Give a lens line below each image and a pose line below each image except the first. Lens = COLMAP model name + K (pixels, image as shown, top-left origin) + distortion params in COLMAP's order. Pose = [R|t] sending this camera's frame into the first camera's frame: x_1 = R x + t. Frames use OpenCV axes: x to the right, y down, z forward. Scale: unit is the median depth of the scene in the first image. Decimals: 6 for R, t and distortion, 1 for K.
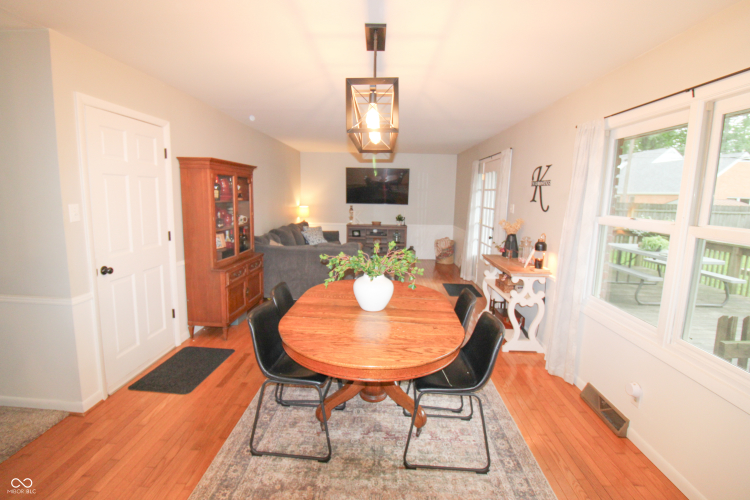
lens RADIAL K [[357.5, 0, 376.3], [0, 357.5, 235.6], [0, 0, 1]] dist [-0.014442, -0.000605]
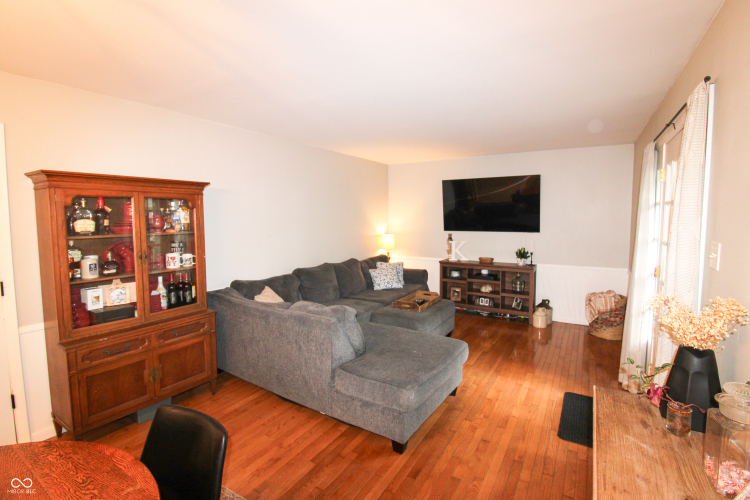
lens RADIAL K [[357.5, 0, 376.3], [0, 357.5, 235.6], [0, 0, 1]] dist [-0.014442, -0.000605]
pose [[0.864138, 0.002700, -0.503247, 0.159270], [-0.034380, 0.997966, -0.053679, -0.038204], [0.502079, 0.063688, 0.862474, 0.326999]]
